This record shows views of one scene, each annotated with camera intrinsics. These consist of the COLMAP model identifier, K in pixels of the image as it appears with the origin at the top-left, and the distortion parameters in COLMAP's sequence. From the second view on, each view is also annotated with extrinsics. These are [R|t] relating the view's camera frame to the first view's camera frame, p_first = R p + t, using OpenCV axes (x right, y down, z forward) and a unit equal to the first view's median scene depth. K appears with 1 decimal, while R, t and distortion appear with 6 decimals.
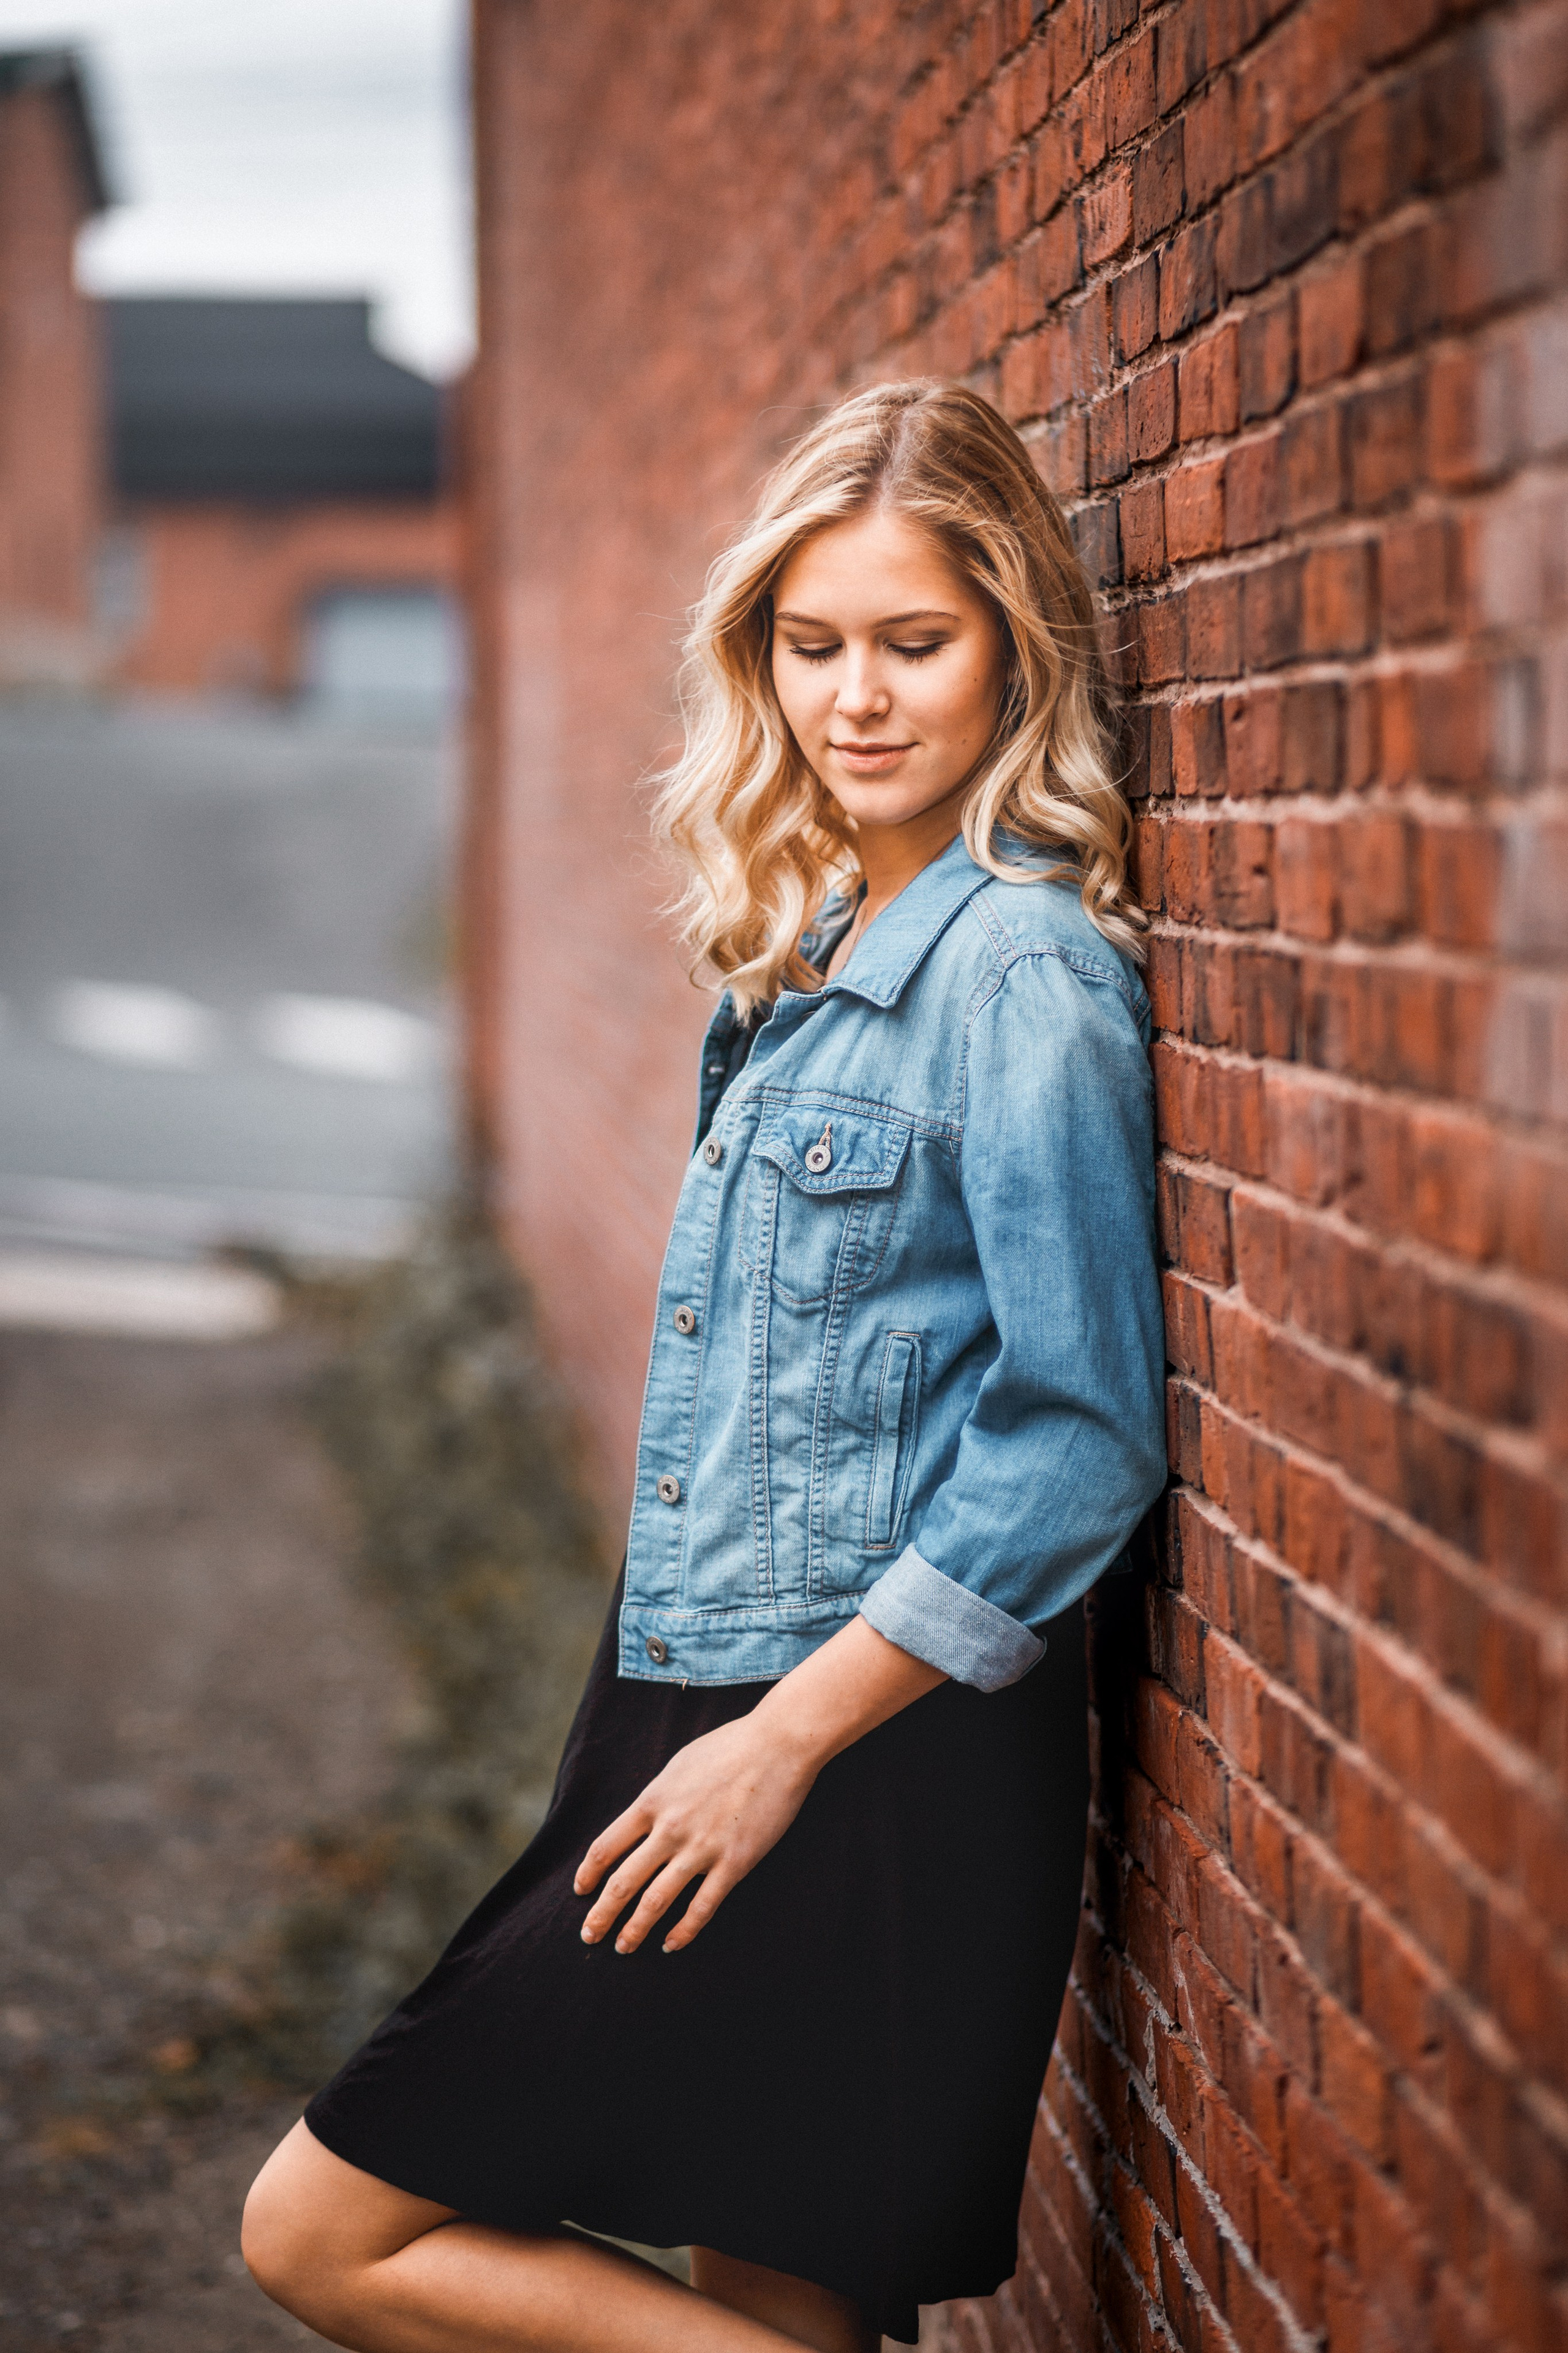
lens RADIAL K [[5689.8, 0, 784.8], [0, 5689.8, 1173.4], [0, 0, 1]] dist [0.171699, 0.000000]
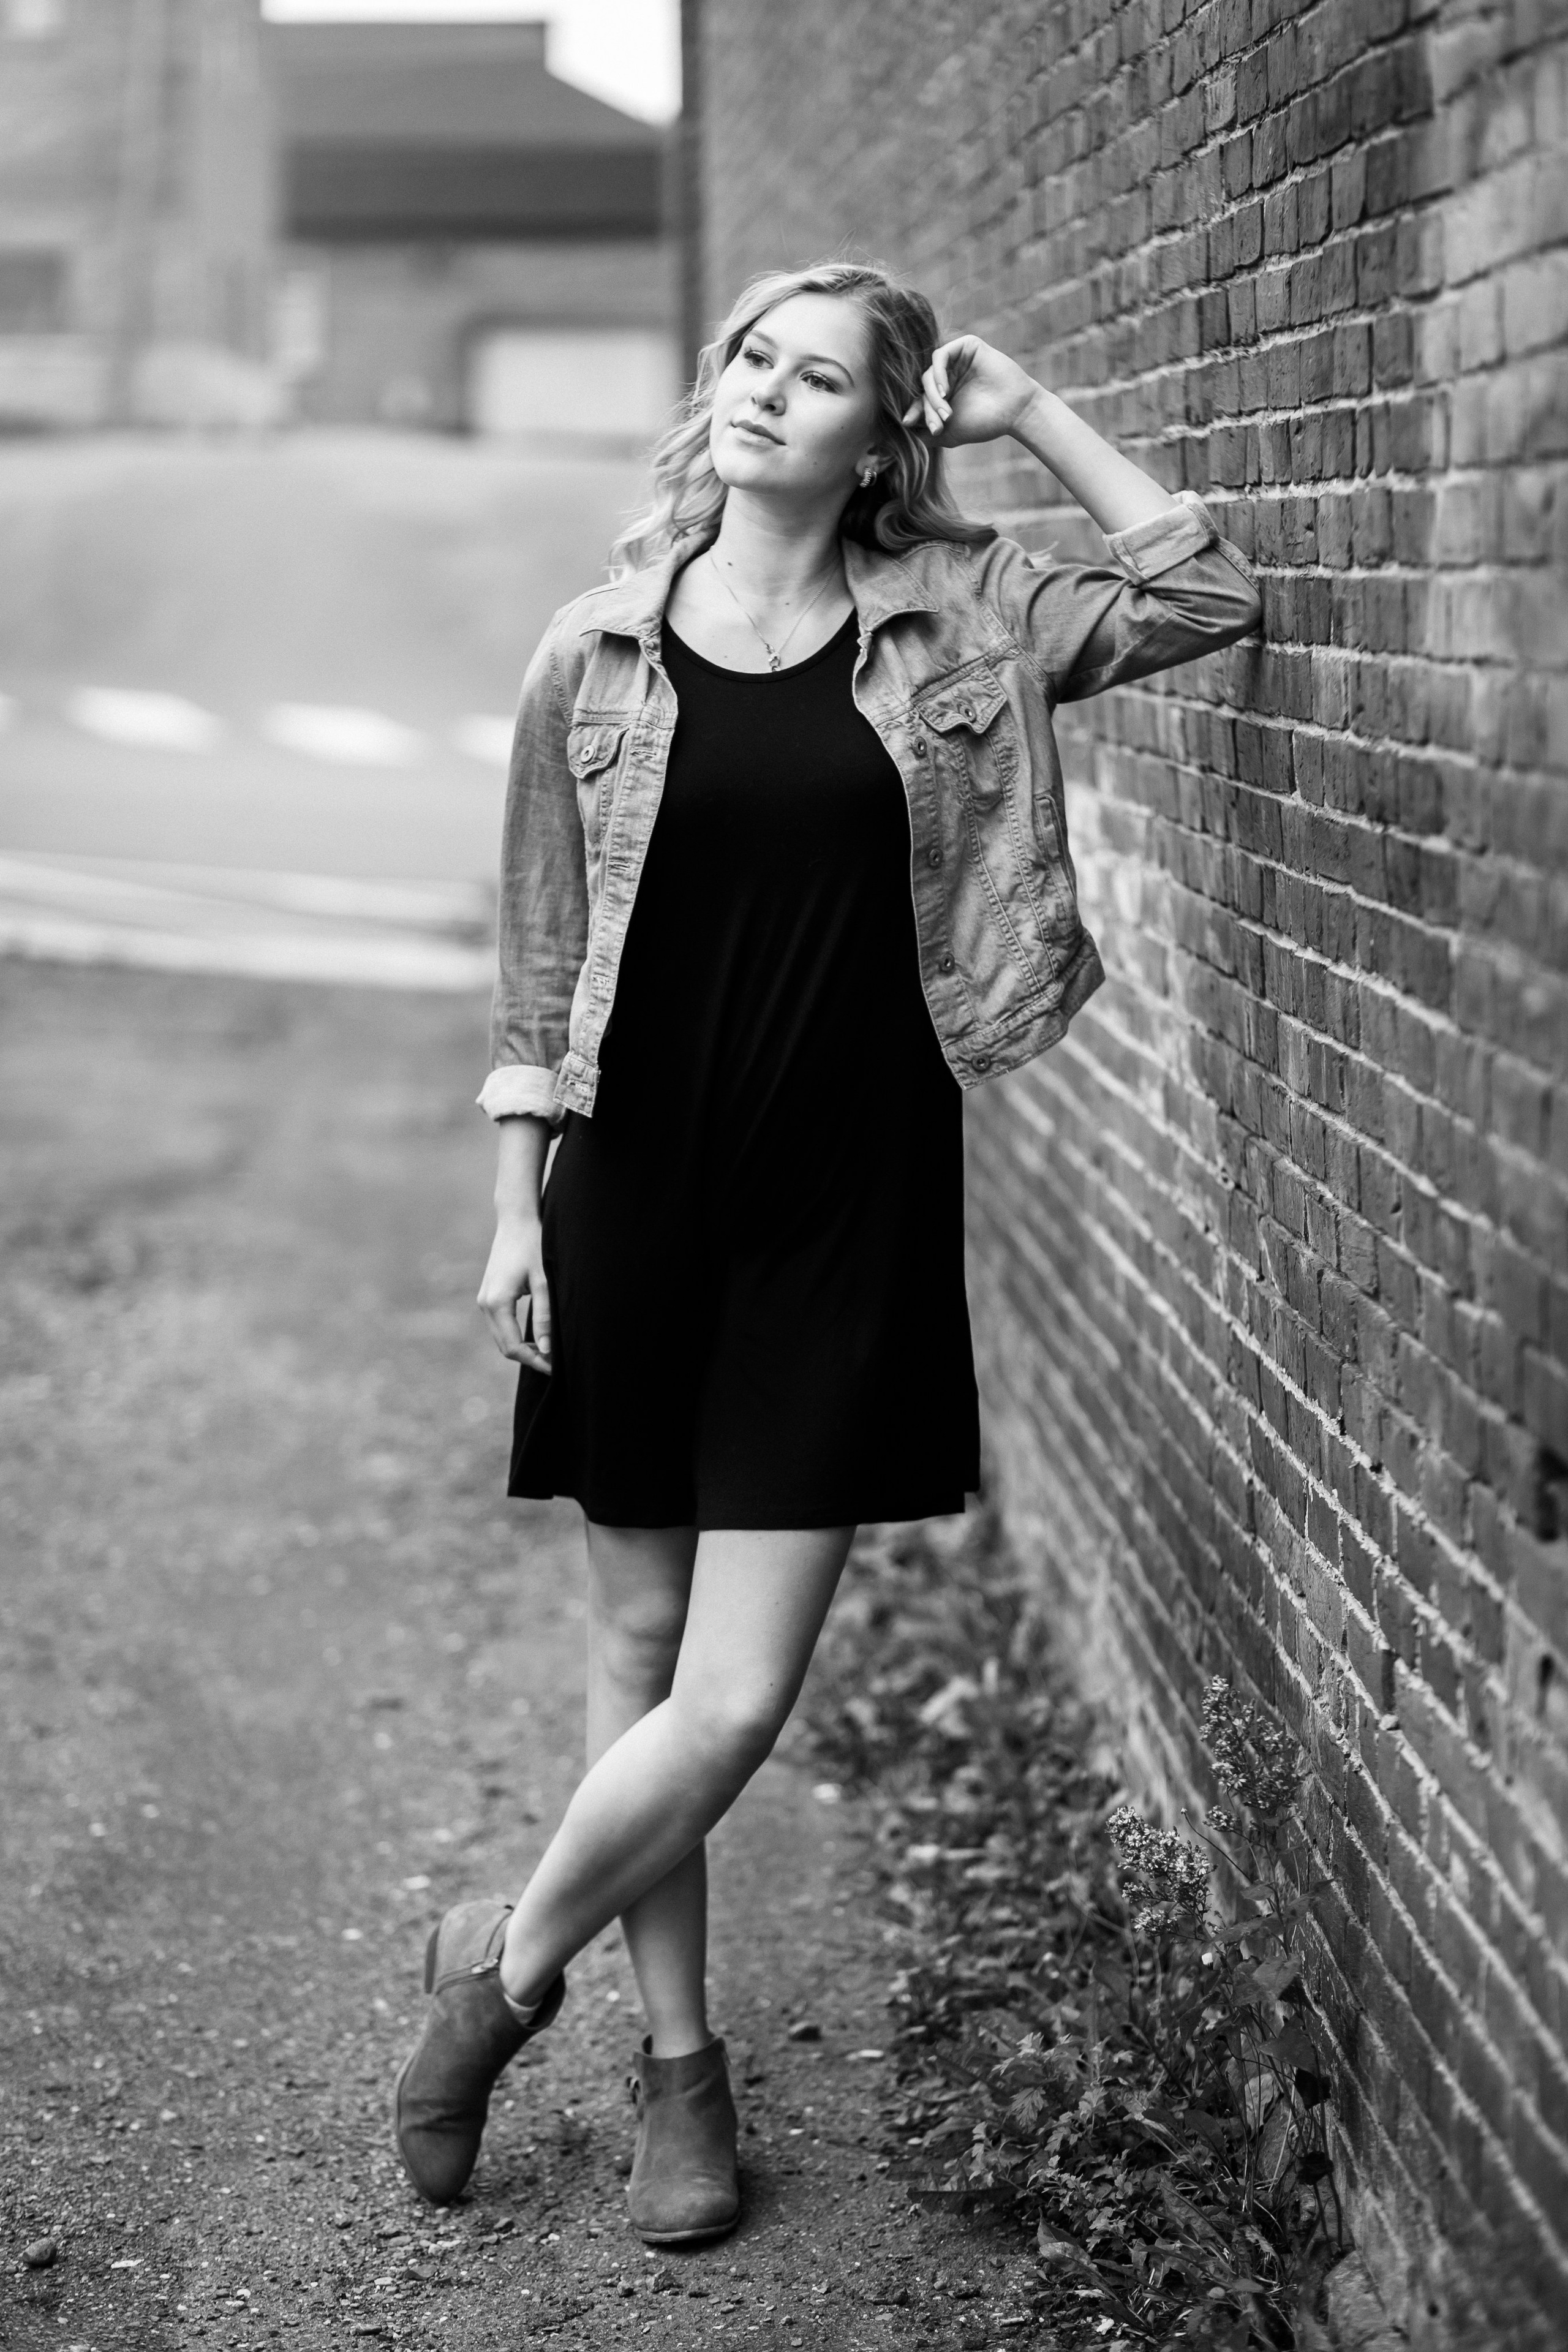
lens RADIAL K [[5687.9, 0, 783.6], [0, 5687.9, 1181.0], [0, 0, 1]] dist [0.171699, 0.000000]
pose [[0.999639, -0.001617, -0.026836, -0.021976], [0.002925, 0.998806, 0.048761, 0.051102], [0.026725, -0.048822, 0.998450, -0.611965]]
